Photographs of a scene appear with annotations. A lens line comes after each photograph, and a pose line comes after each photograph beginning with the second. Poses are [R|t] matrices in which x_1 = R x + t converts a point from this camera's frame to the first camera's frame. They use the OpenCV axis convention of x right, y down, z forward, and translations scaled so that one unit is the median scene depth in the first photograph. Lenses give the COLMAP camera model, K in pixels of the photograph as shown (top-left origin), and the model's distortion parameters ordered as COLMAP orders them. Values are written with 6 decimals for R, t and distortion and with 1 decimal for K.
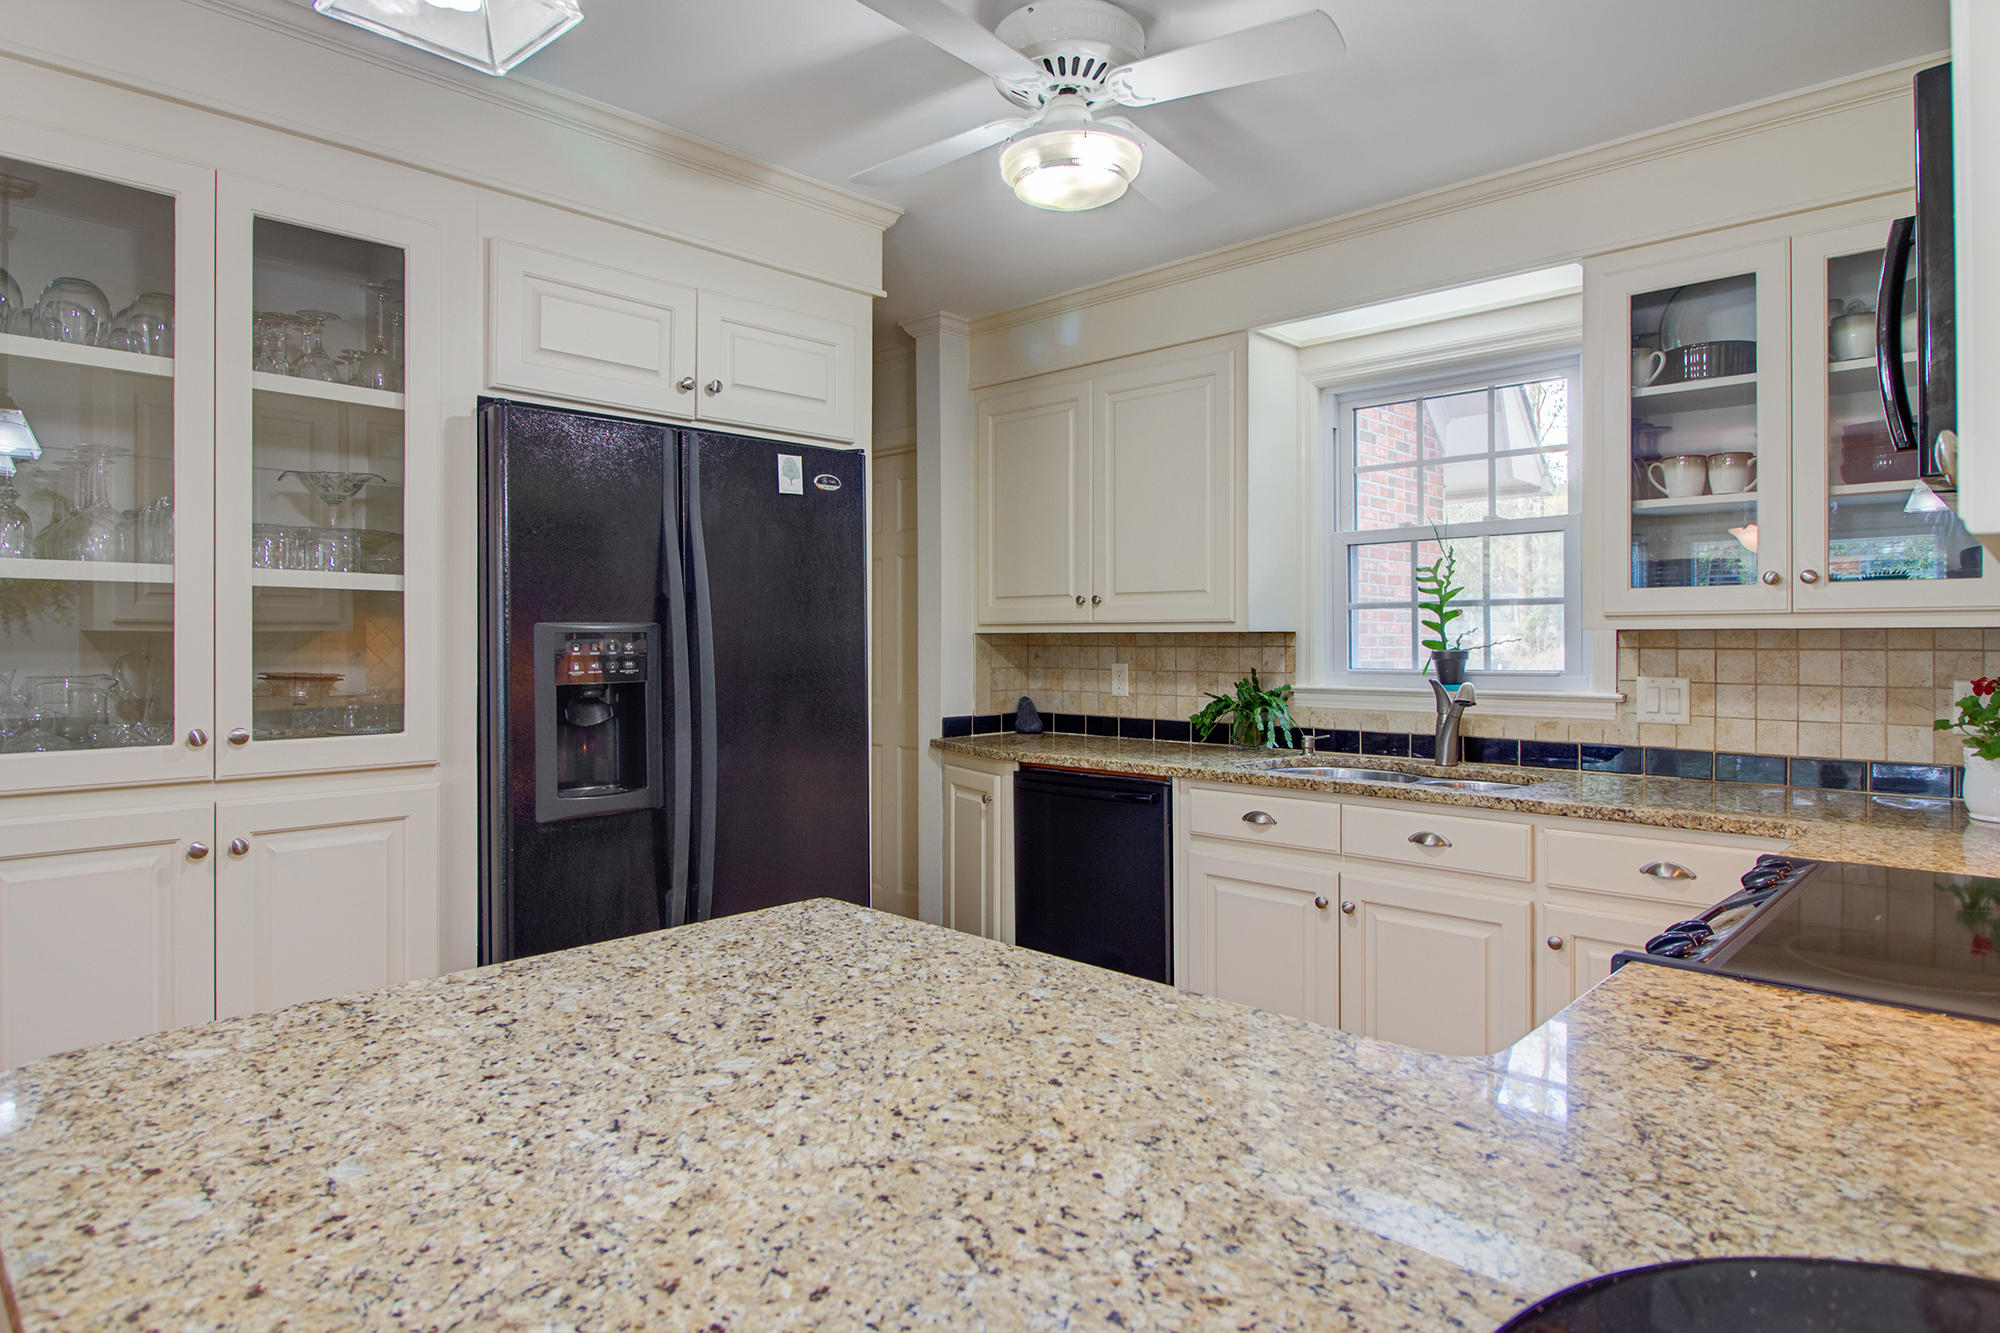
lens RADIAL K [[1136.8, 0, 988.2], [0, 1136.8, 633.0], [0, 0, 1]] dist [-0.003039, -0.000280]
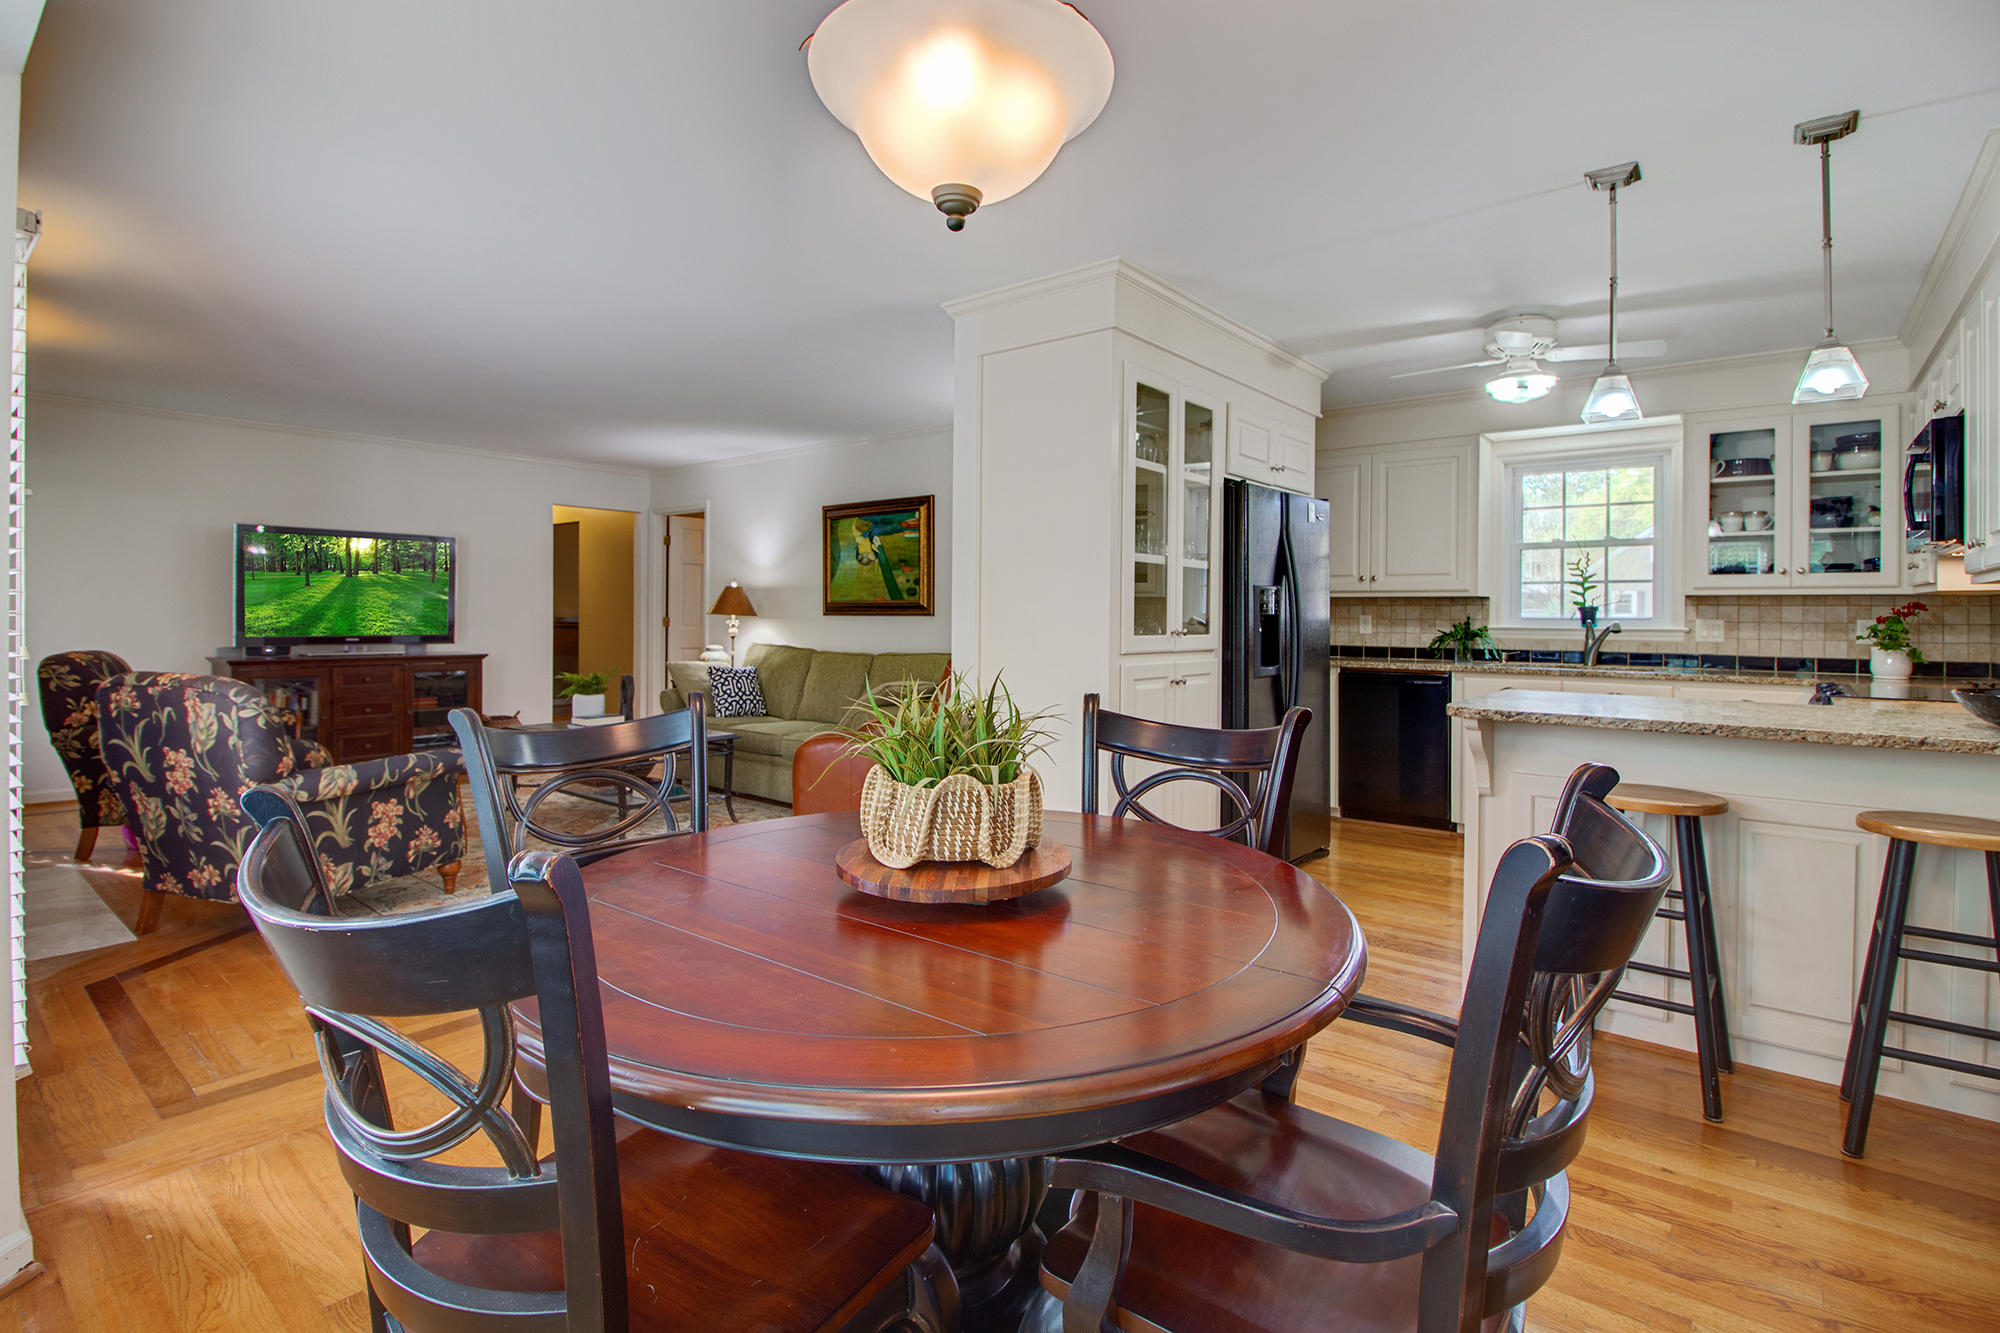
lens RADIAL K [[968.1, 0, 996.8], [0, 968.1, 610.8], [0, 0, 1]] dist [-0.004572, -0.001179]
pose [[0.996400, 0.006953, 0.084494, -0.742033], [-0.007407, 0.999960, 0.005056, 0.022221], [-0.084455, -0.005664, 0.996411, -0.548110]]
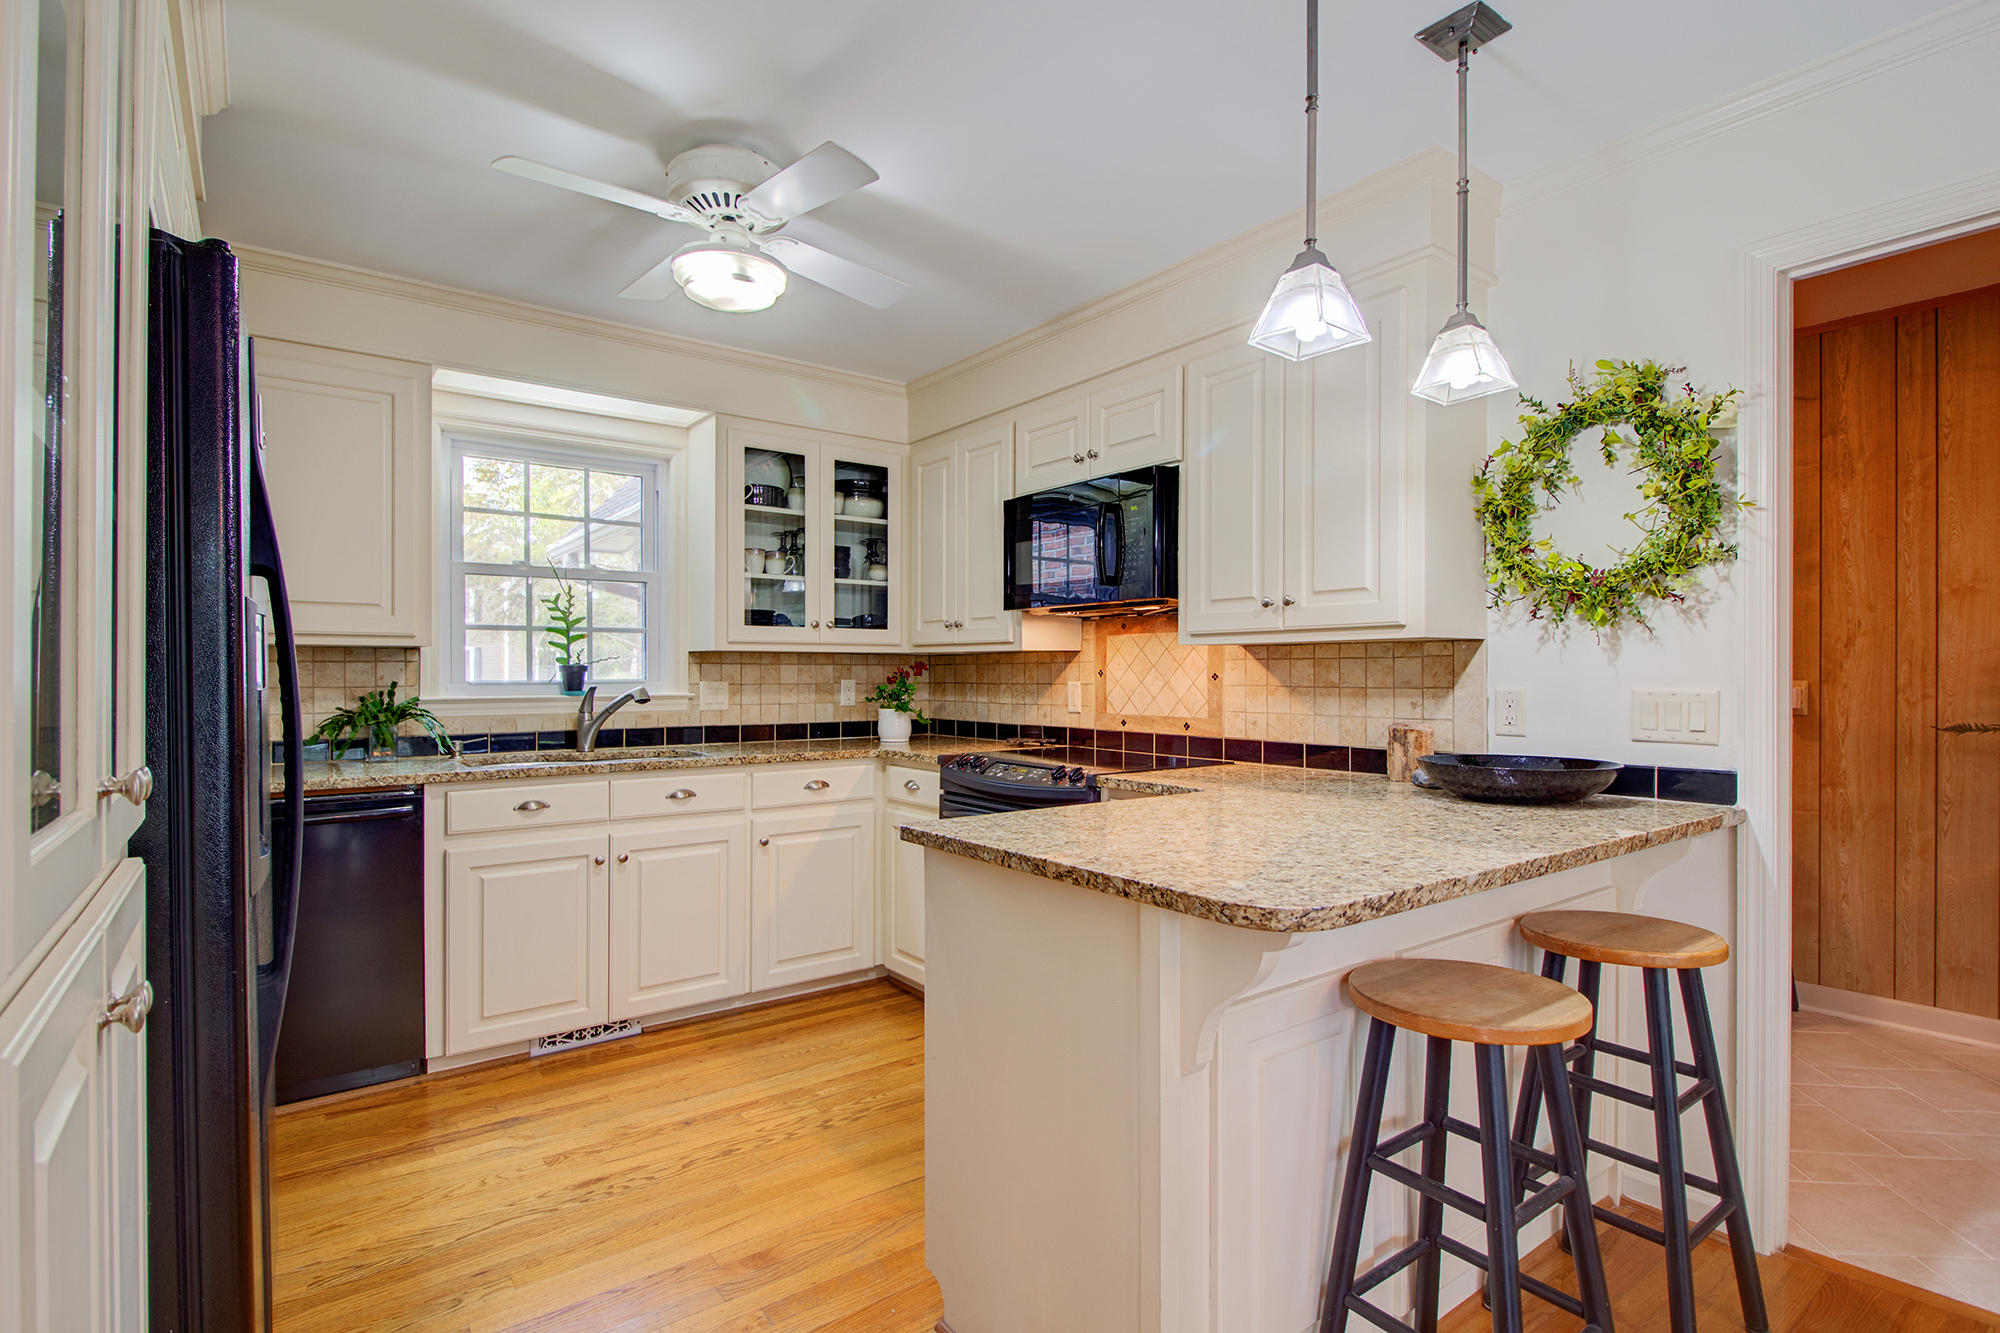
lens RADIAL K [[973.6, 0, 1000.0], [0, 973.6, 666.5], [0, 0, 1]] dist [-0.000408, -0.000302]
pose [[0.159058, 0.008545, 0.987232, -0.638524], [-0.004085, 0.999960, -0.007997, 0.024772], [-0.987261, -0.002761, 0.159087, 0.350240]]
